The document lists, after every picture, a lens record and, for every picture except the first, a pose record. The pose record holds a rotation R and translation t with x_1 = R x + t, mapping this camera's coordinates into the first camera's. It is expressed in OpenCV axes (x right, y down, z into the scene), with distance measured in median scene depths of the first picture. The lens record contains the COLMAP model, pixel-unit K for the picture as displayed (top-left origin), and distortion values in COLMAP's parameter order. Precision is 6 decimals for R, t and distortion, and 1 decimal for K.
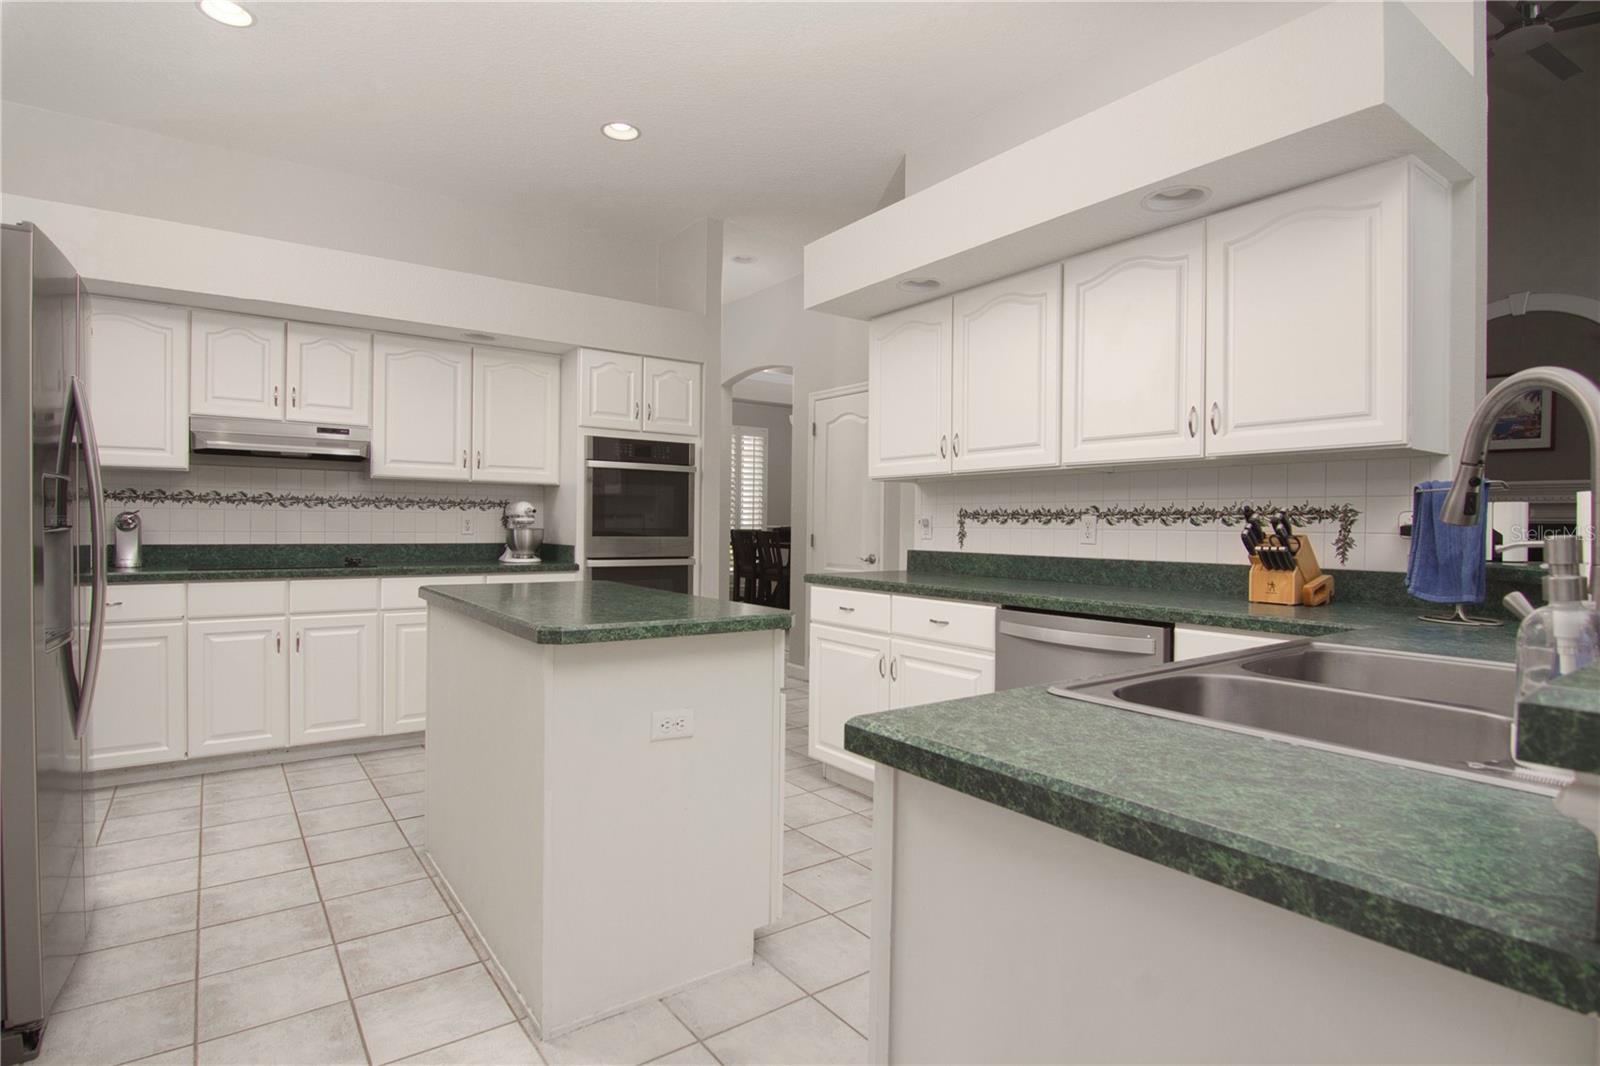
lens RADIAL K [[810.9, 0, 807.5], [0, 810.9, 531.3], [0, 0, 1]] dist [-0.012973, -0.004293]
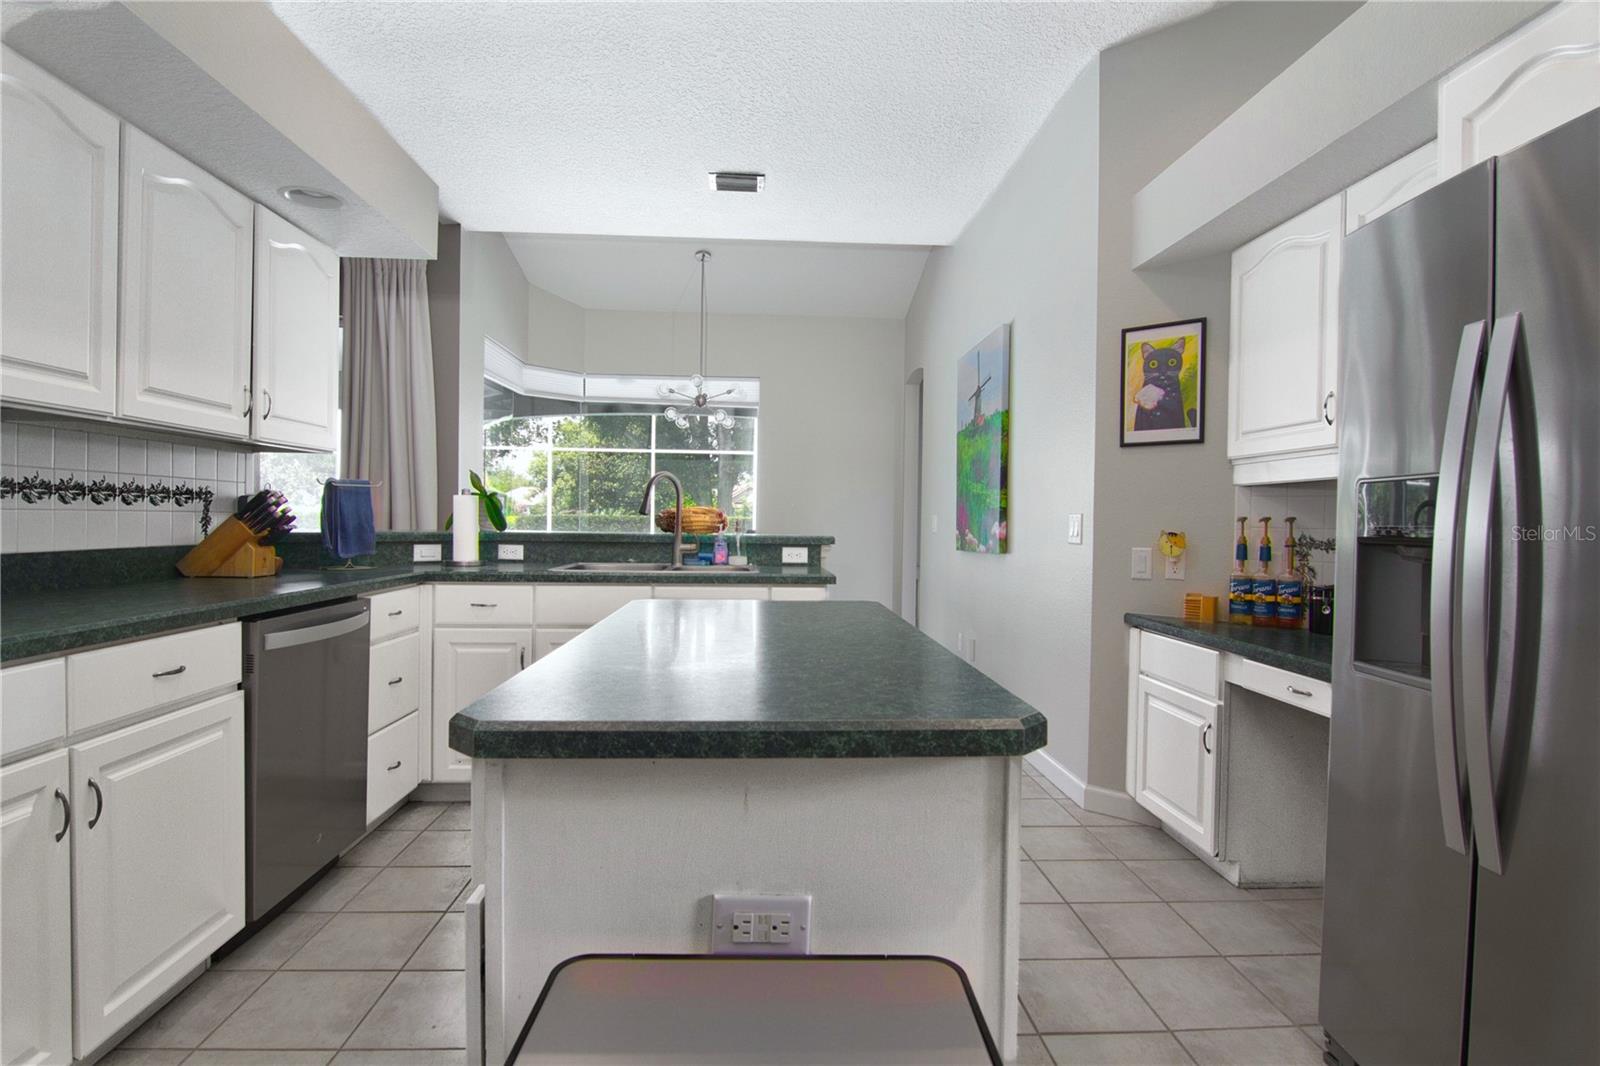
lens RADIAL K [[810.9, 0, 800.8], [0, 810.9, 522.7], [0, 0, 1]] dist [-0.012973, -0.004293]
pose [[-0.838231, -0.032838, 0.544325, -0.564841], [-0.029469, 0.999454, 0.014914, -0.021258], [-0.544518, -0.003539, -0.838742, 1.305312]]
